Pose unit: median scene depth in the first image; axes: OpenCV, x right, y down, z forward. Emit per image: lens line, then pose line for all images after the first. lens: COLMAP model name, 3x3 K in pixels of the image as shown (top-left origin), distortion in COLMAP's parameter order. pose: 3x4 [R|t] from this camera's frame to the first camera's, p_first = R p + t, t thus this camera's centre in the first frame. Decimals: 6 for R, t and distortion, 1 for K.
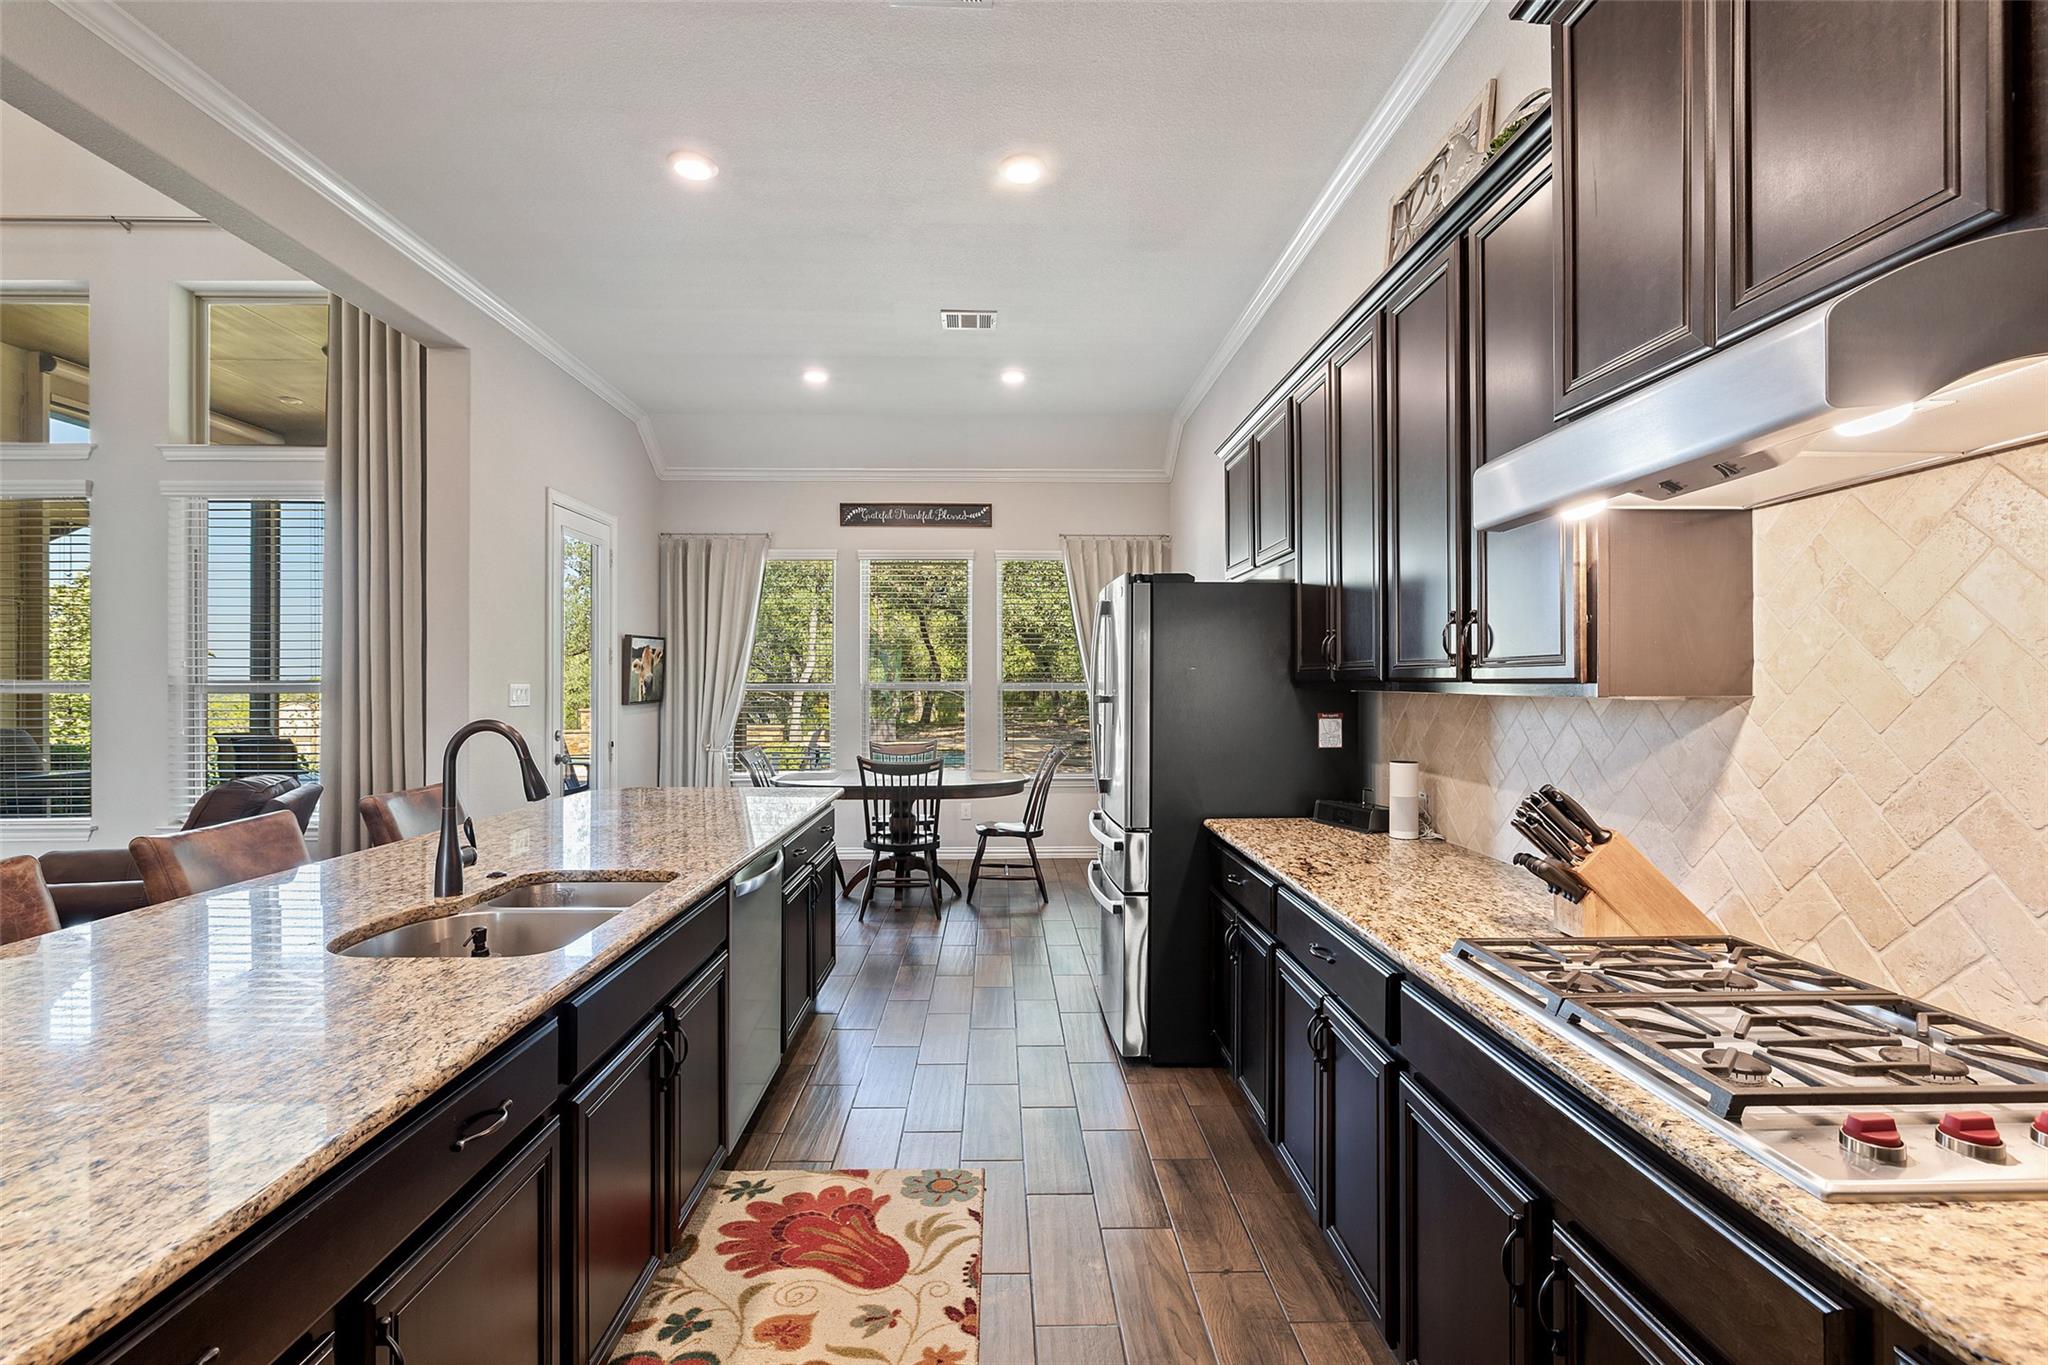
lens RADIAL K [[908.4, 0, 1024.0], [0, 908.4, 682.5], [0, 0, 1]] dist [-0.006339, 0.000922]
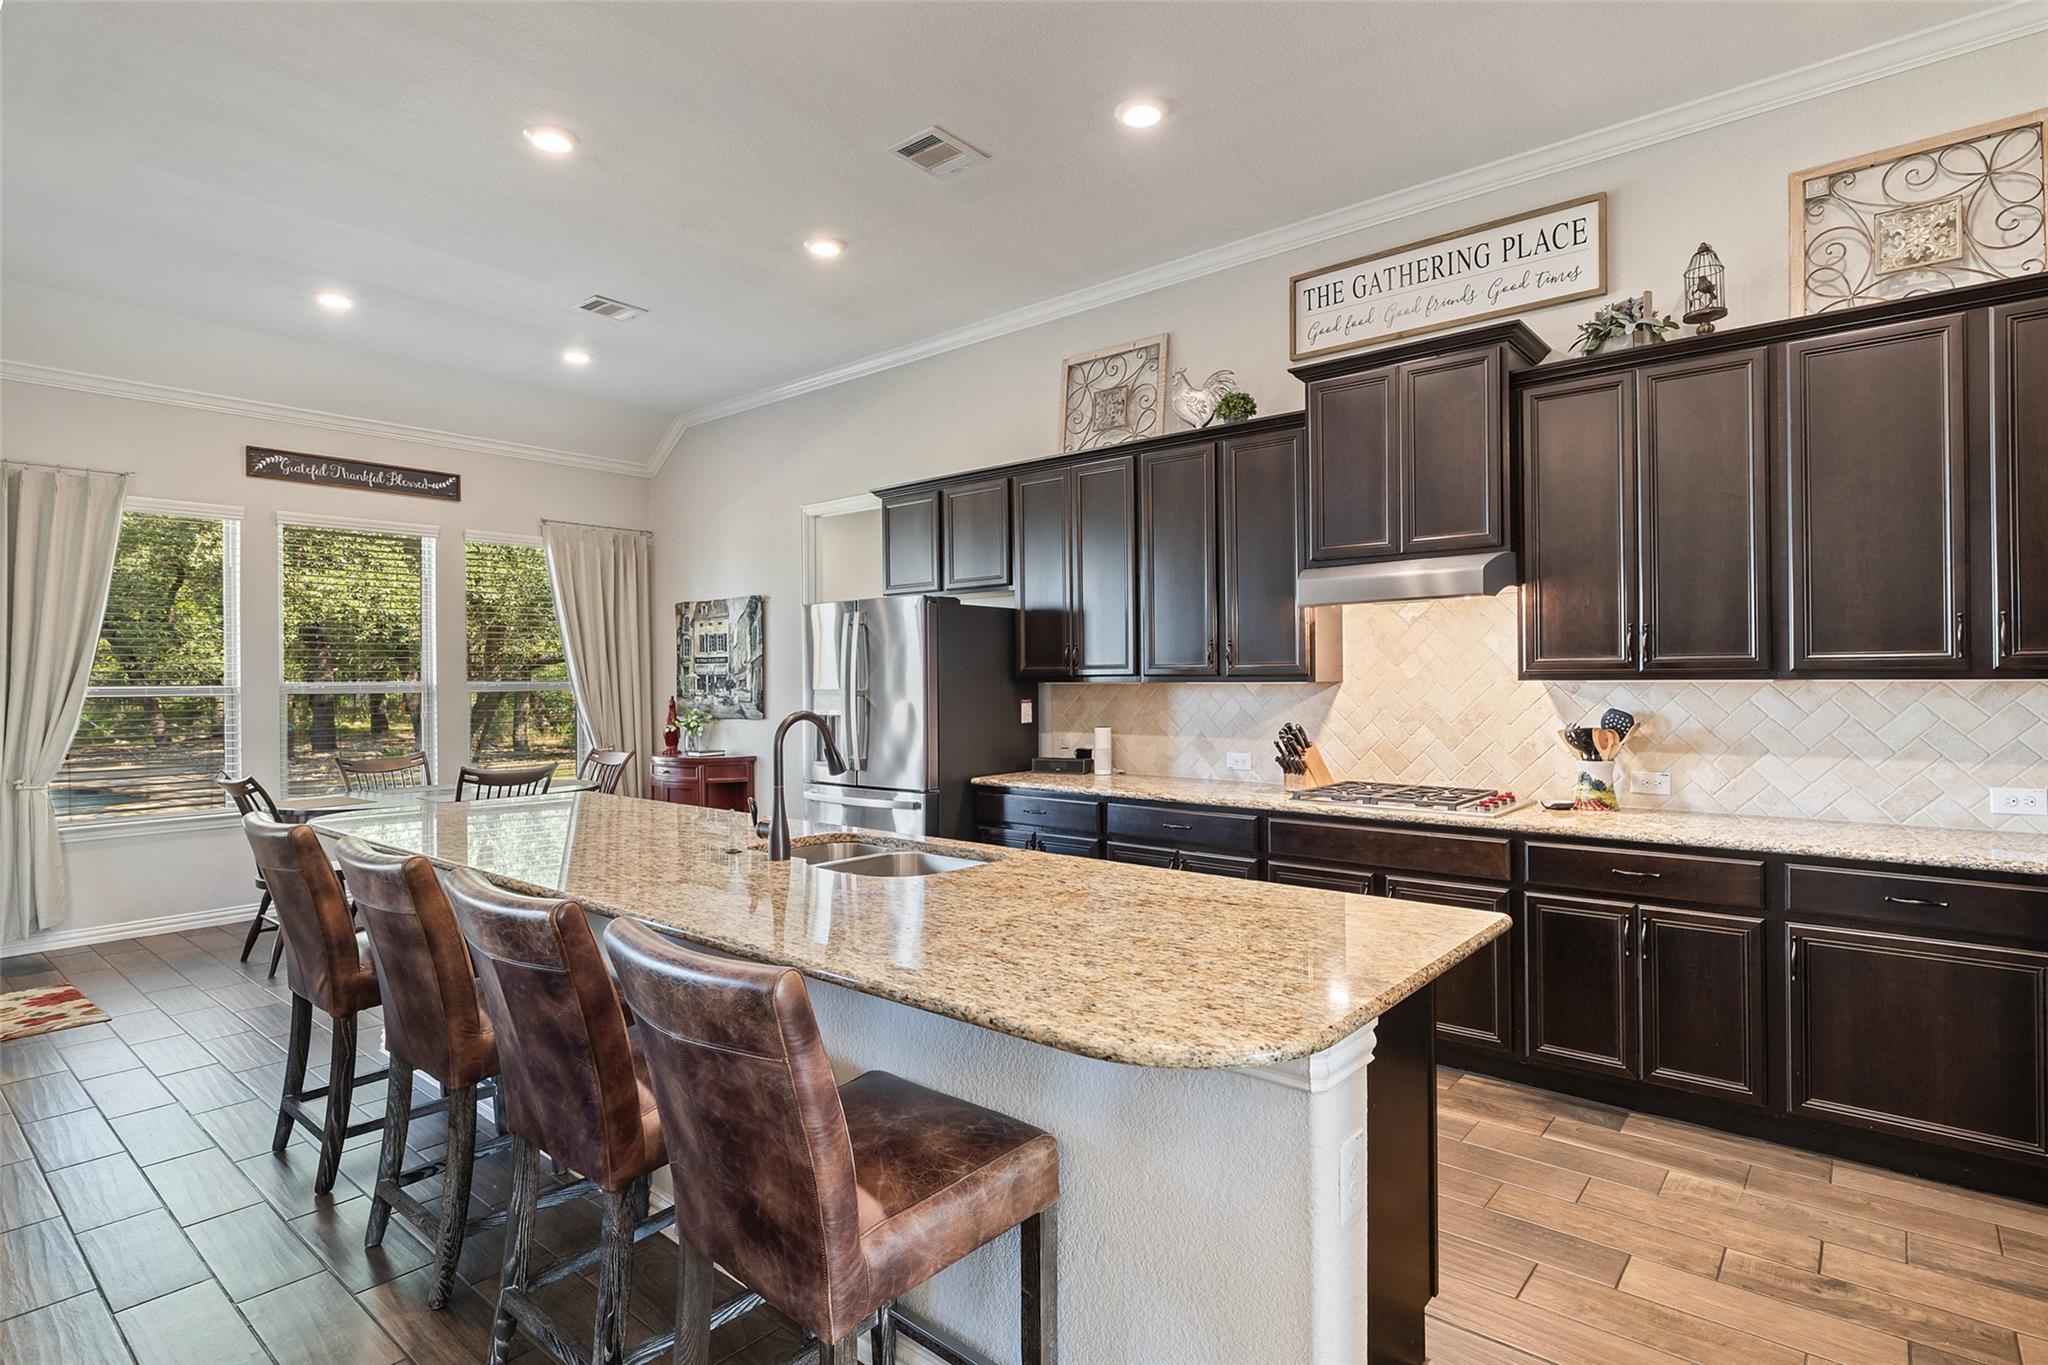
lens RADIAL K [[1008.0, 0, 1015.1], [0, 1008.0, 675.3], [0, 0, 1]] dist [-0.002111, 0.000184]
pose [[0.666242, -0.004845, 0.745720, -0.956071], [0.008281, 0.999965, -0.000902, -0.002617], [-0.745690, 0.006776, 0.666259, -0.071087]]
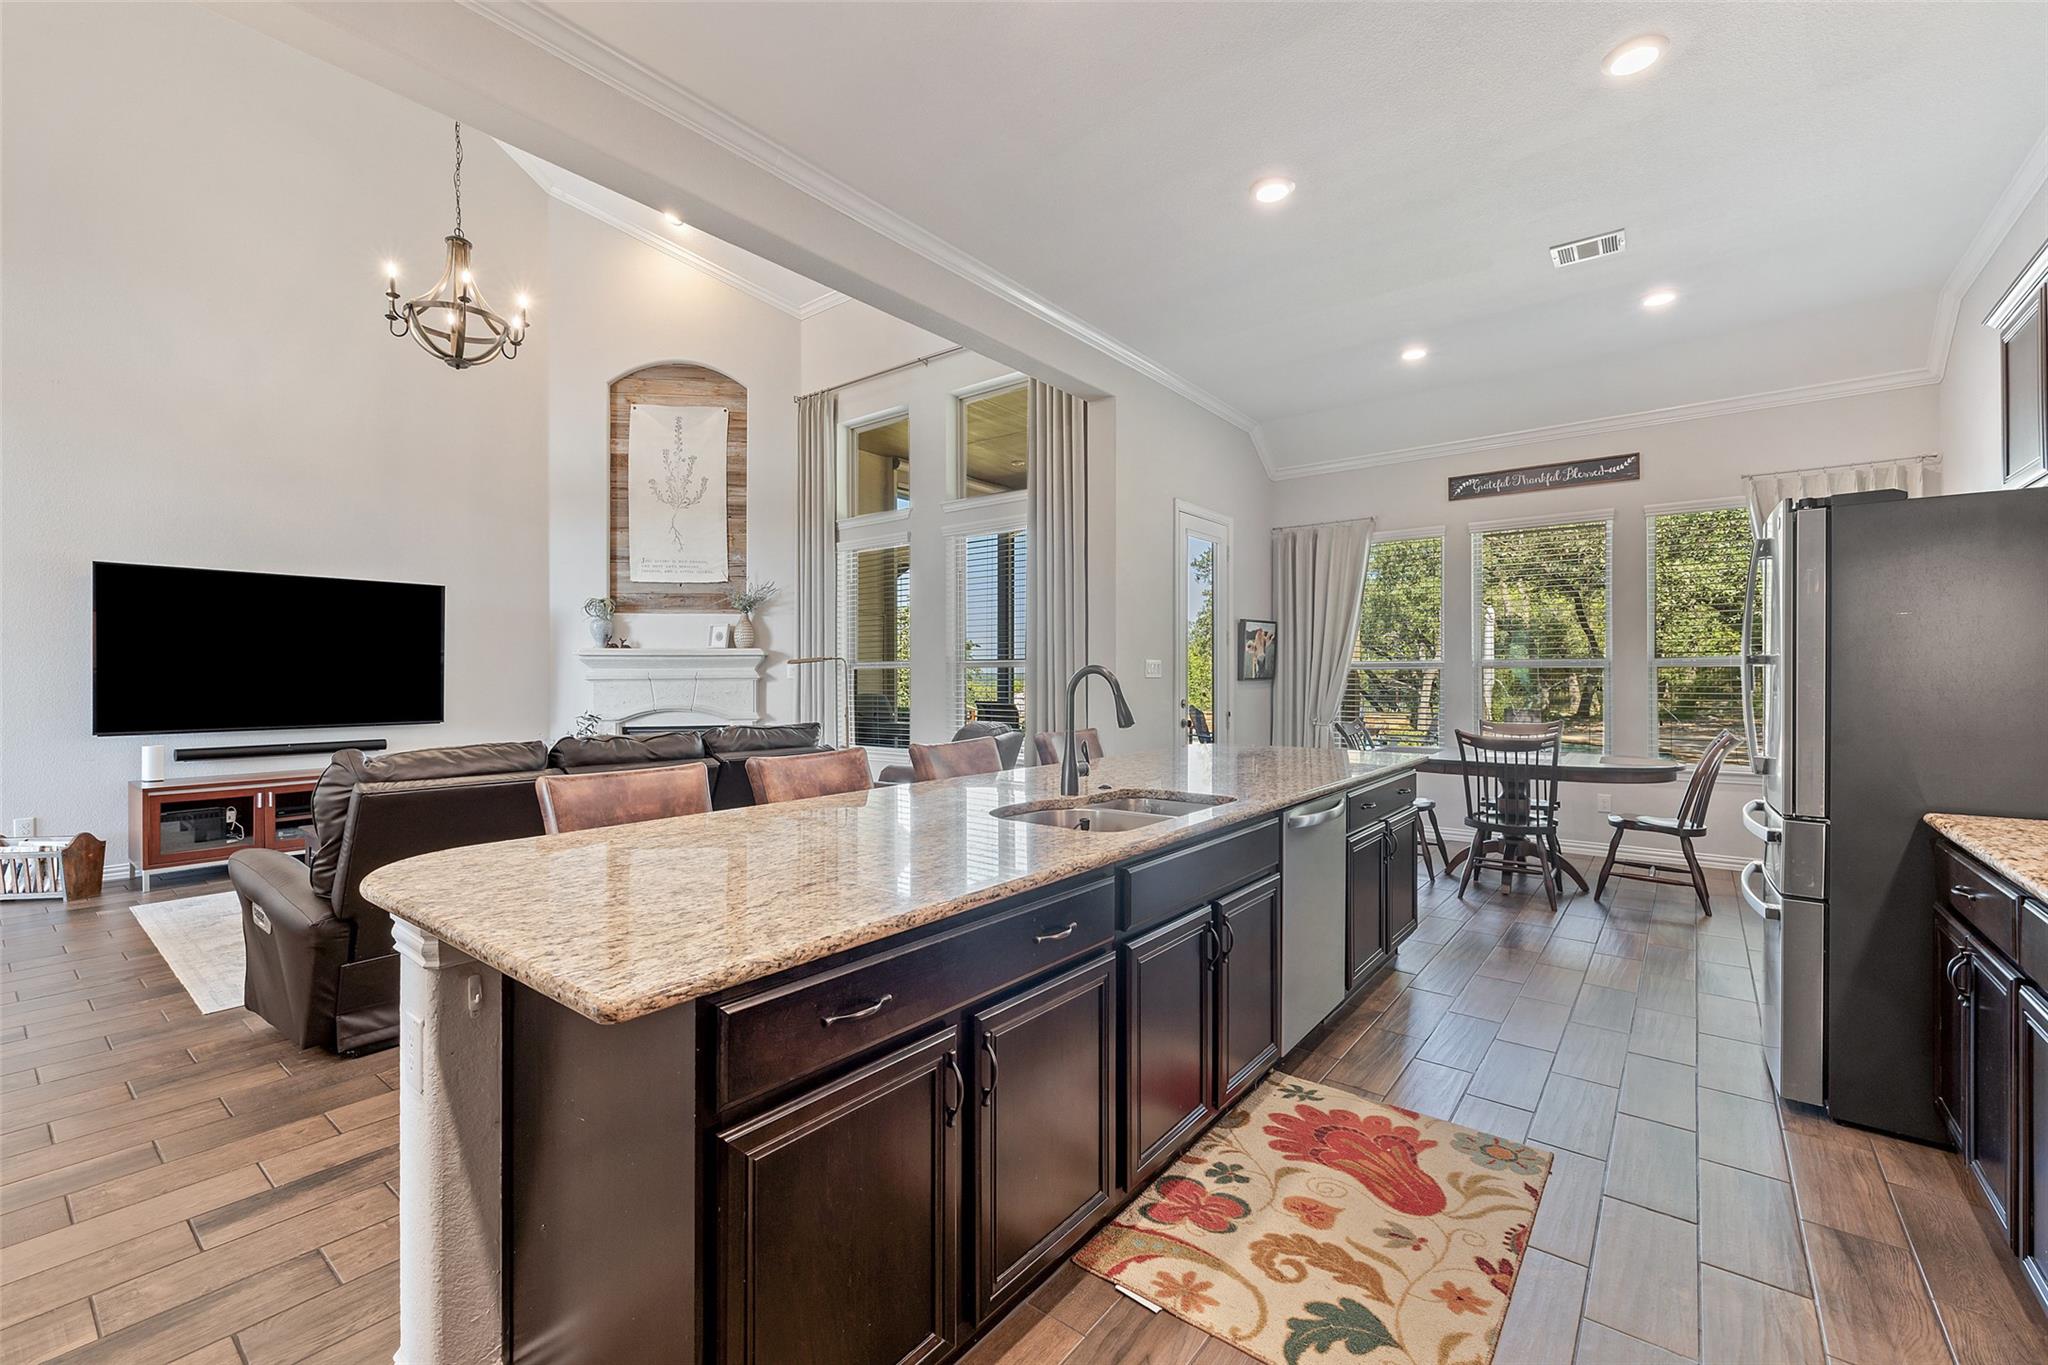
lens RADIAL K [[859.5, 0, 1023.3], [0, 859.5, 672.5], [0, 0, 1]] dist [-0.000441, -0.000281]
pose [[0.770435, -0.005586, -0.637494, 0.080785], [0.003817, 0.999984, -0.004149, 0.035672], [0.637507, 0.000763, 0.770444, -0.019712]]
